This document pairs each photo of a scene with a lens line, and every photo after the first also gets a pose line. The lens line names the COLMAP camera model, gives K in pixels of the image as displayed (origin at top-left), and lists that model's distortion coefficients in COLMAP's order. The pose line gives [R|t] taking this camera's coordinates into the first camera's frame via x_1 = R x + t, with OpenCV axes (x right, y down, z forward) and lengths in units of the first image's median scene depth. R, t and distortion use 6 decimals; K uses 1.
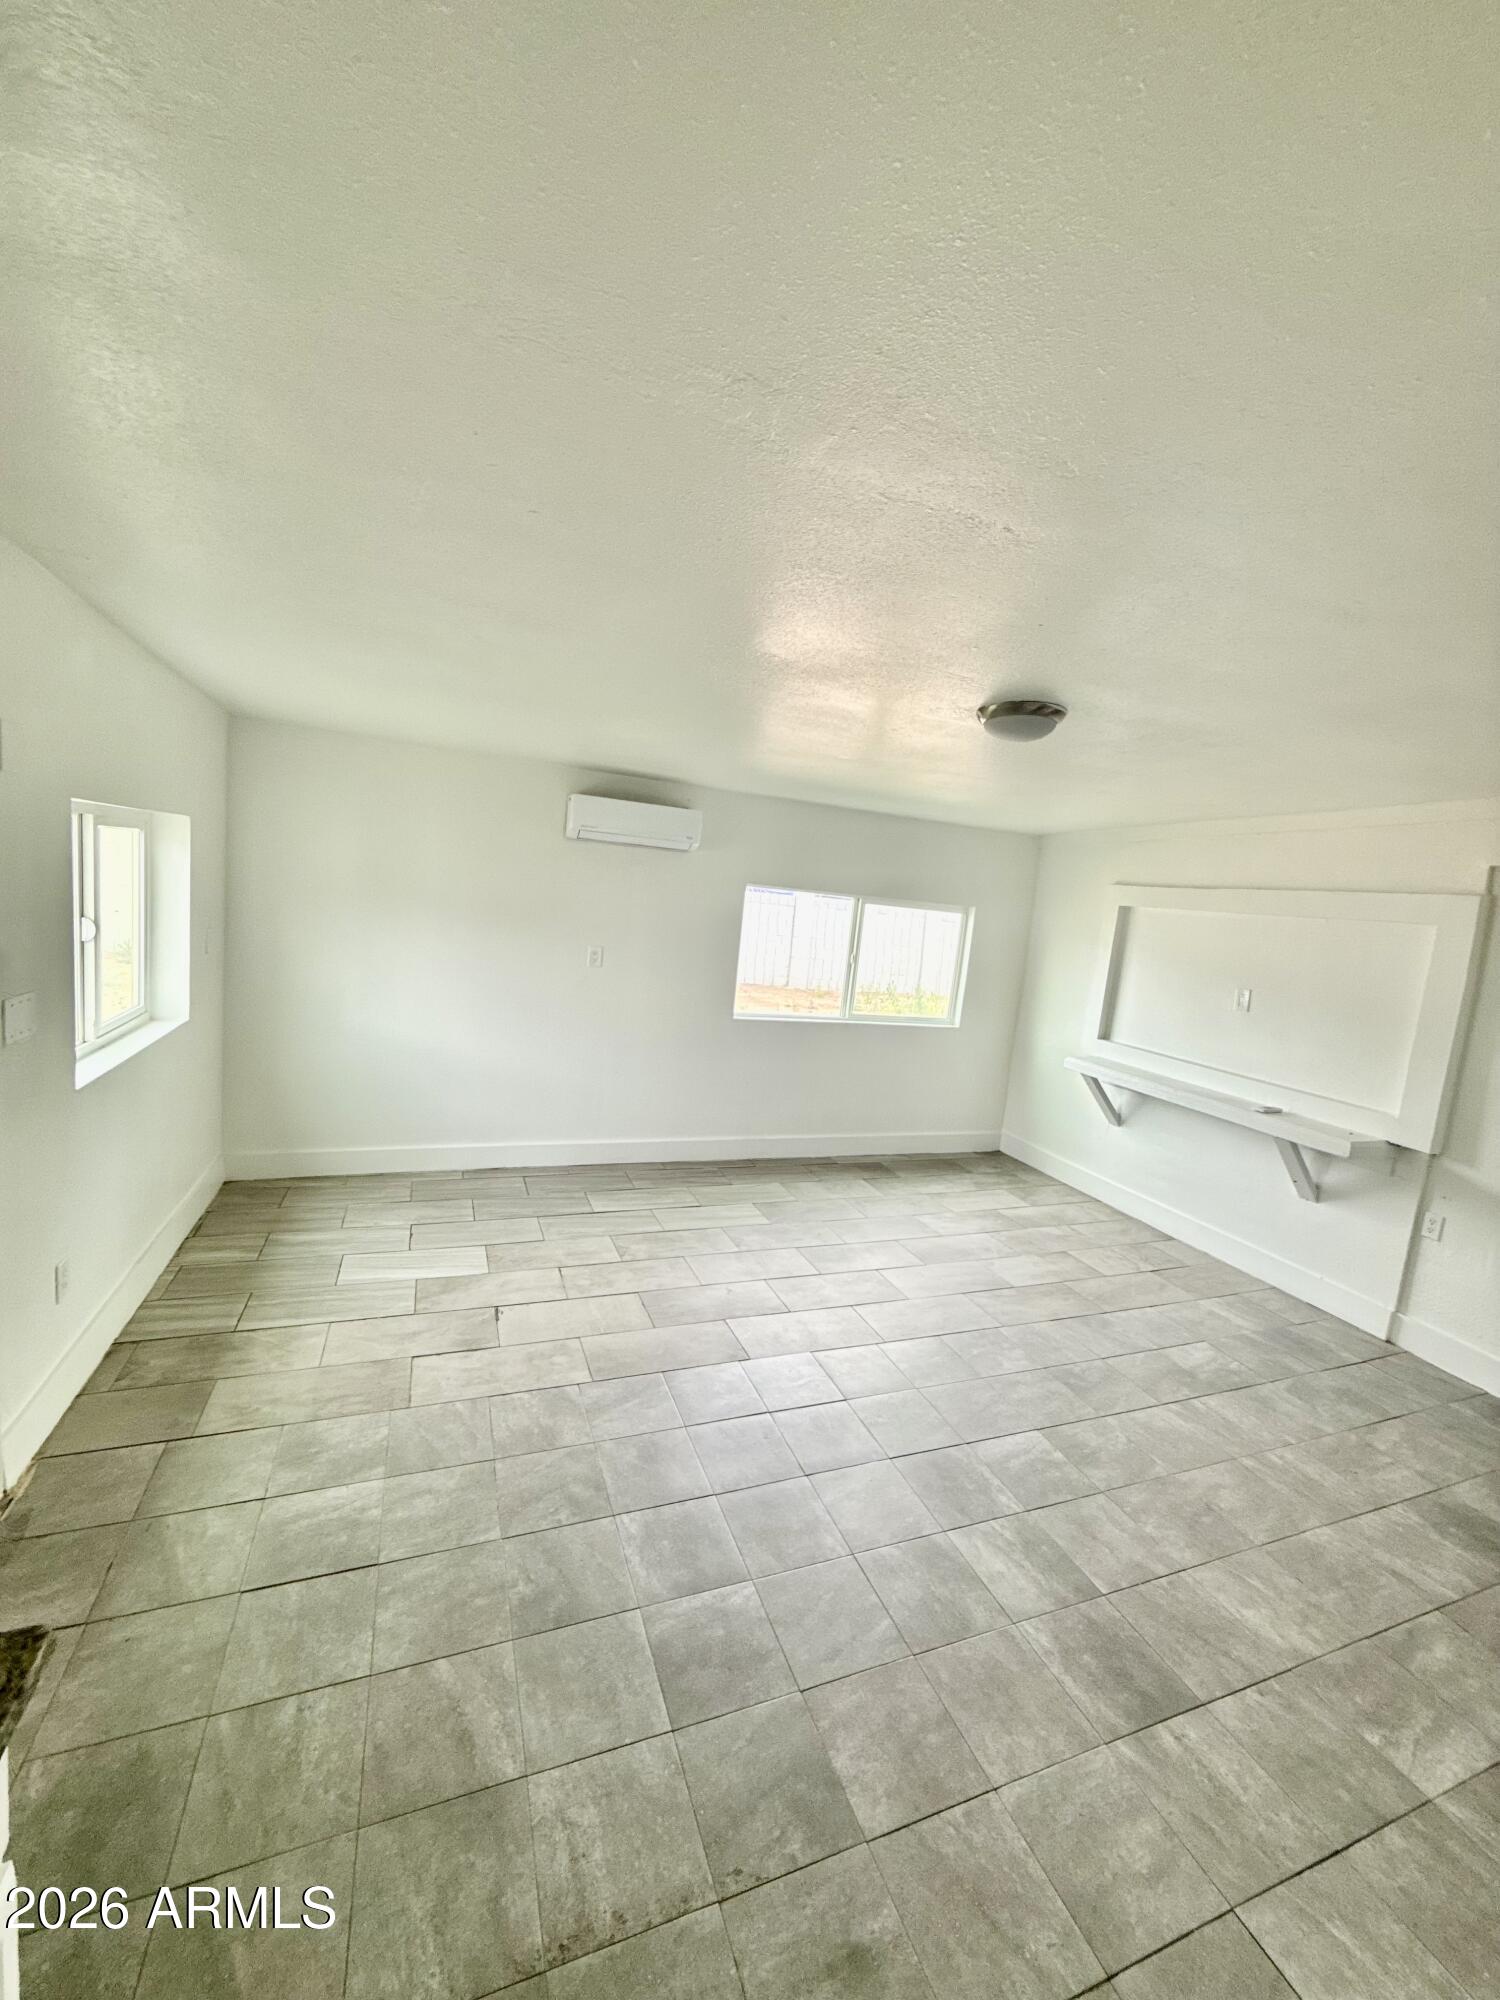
lens RADIAL K [[804.0, 0, 752.8], [0, 804.0, 998.7], [0, 0, 1]] dist [0.001528, -0.000958]
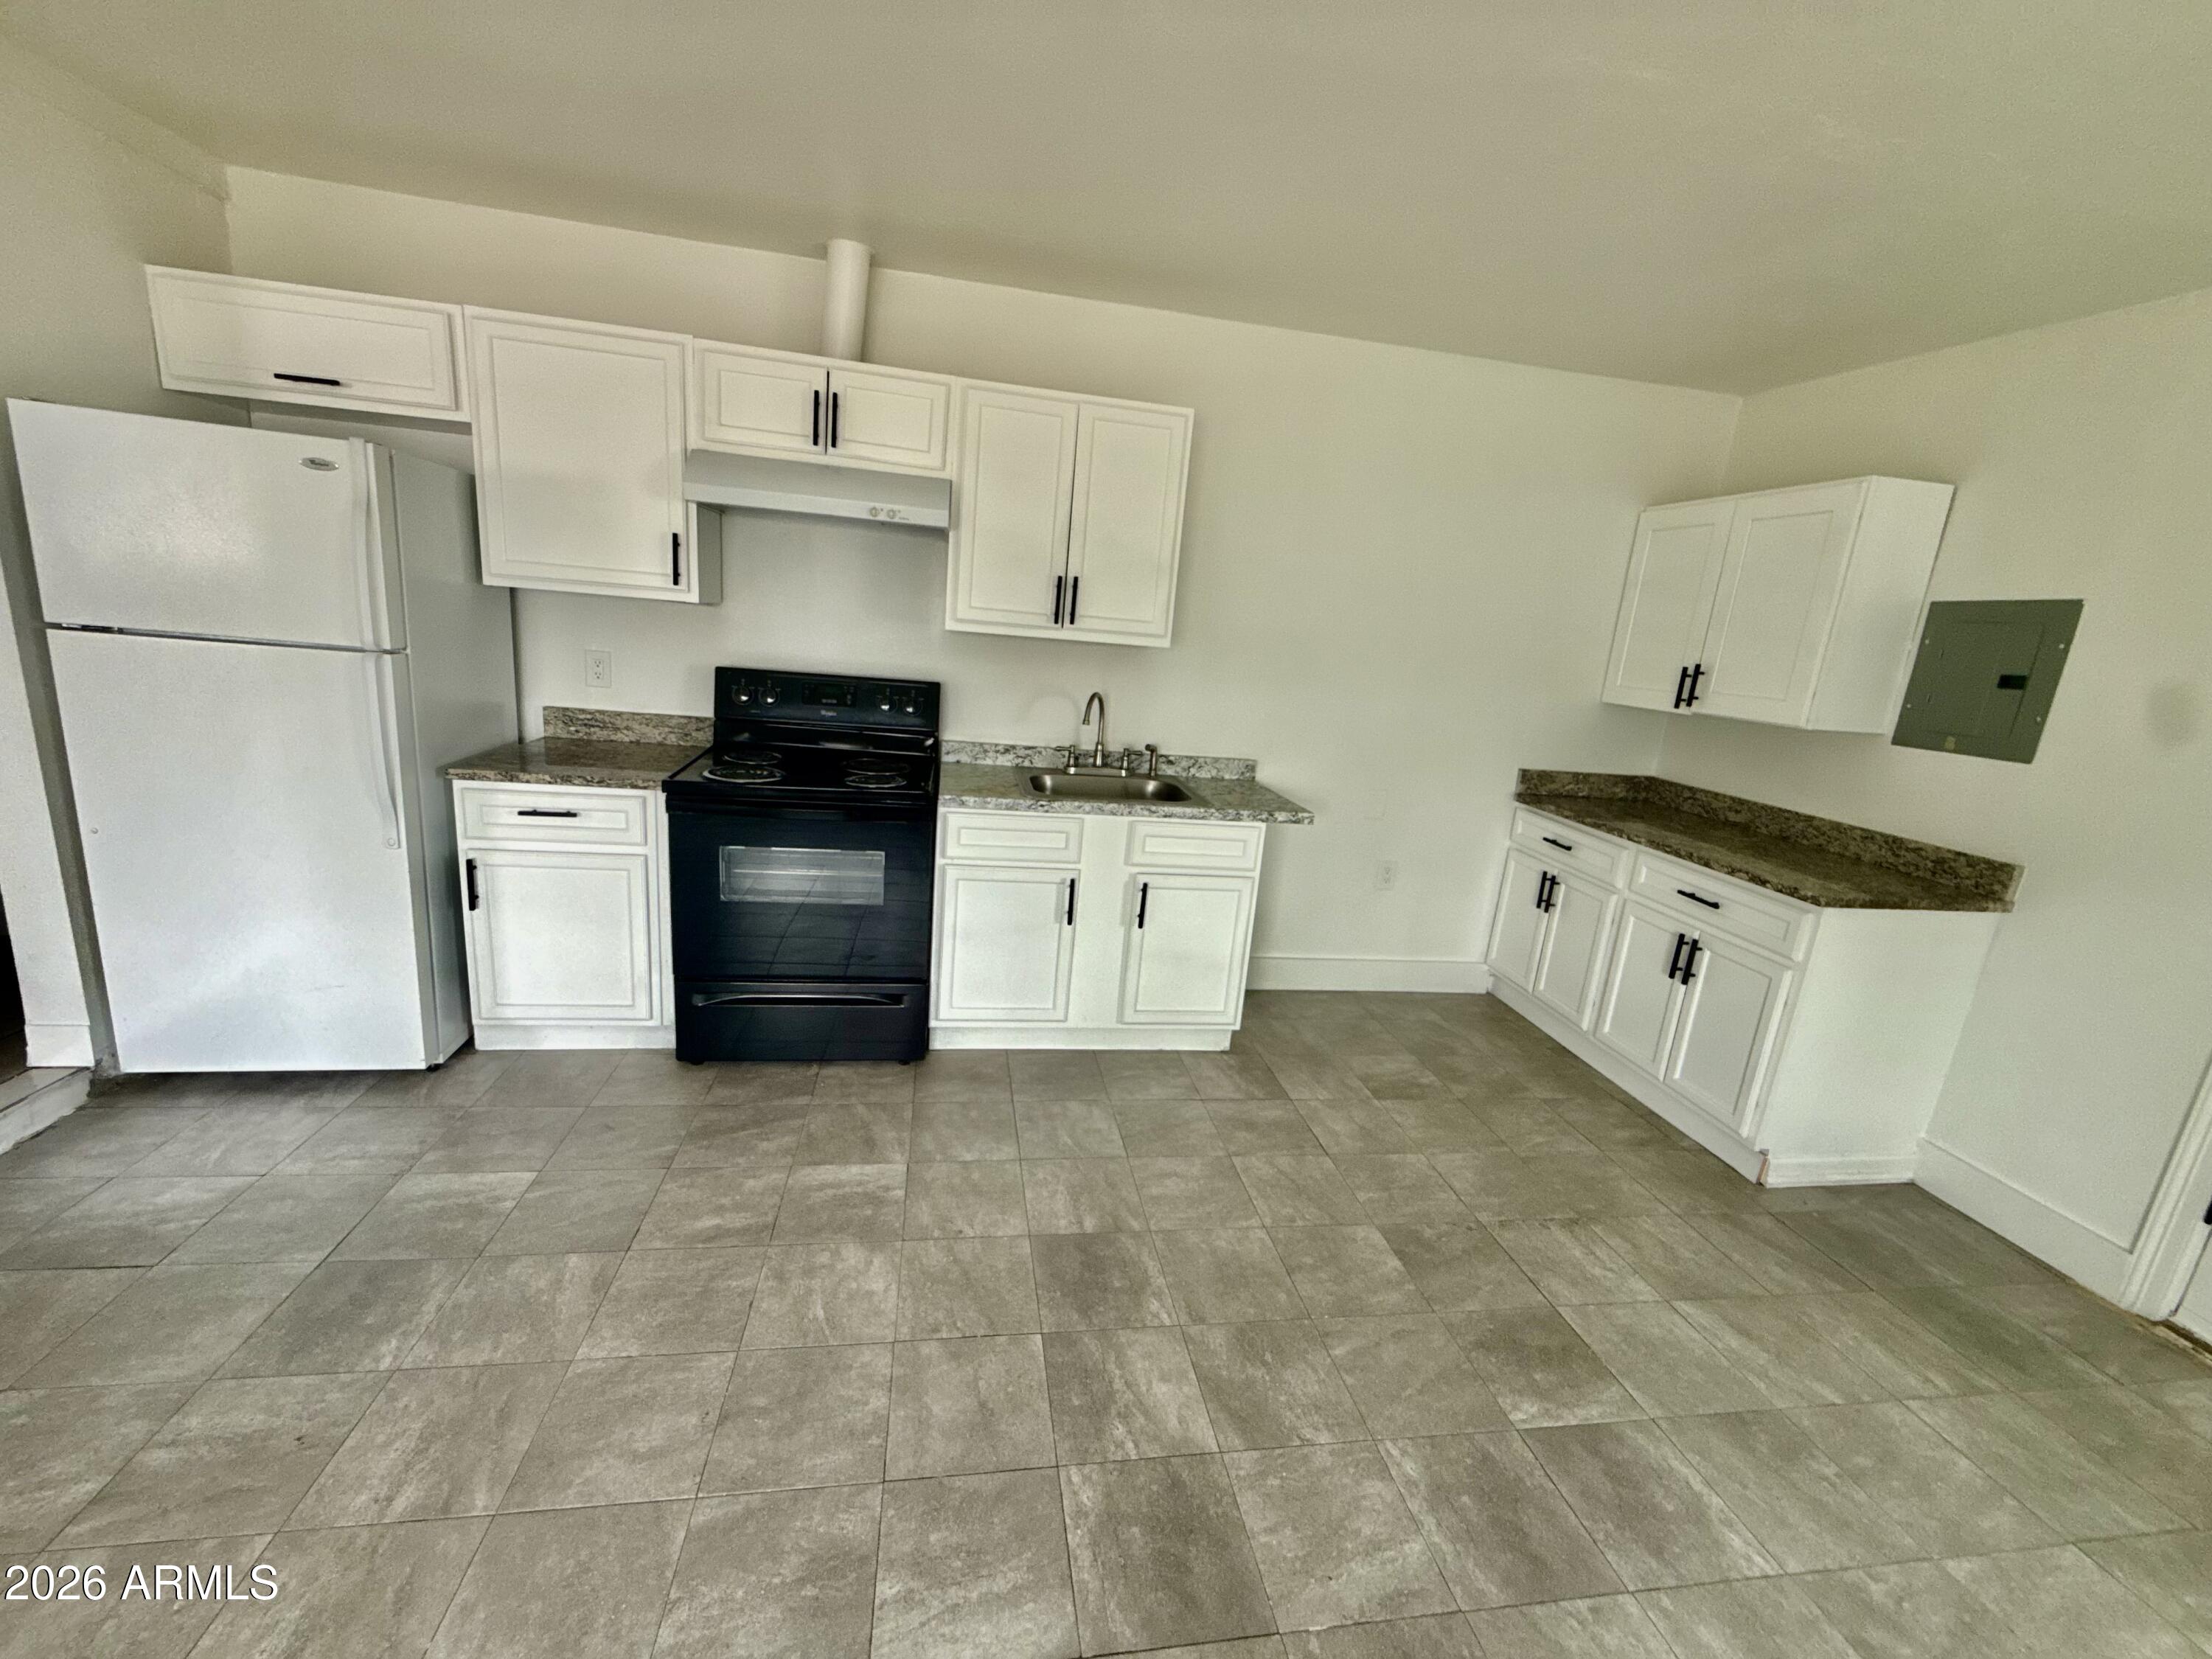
lens RADIAL K [[889.2, 0, 1106.6], [0, 889.2, 827.7], [0, 0, 1]] dist [0.001528, -0.000958]
pose [[-0.961835, -0.221417, 0.160774, 0.361382], [-0.150029, 0.918102, 0.366851, -0.035665], [-0.228834, 0.328729, -0.916282, 1.688625]]
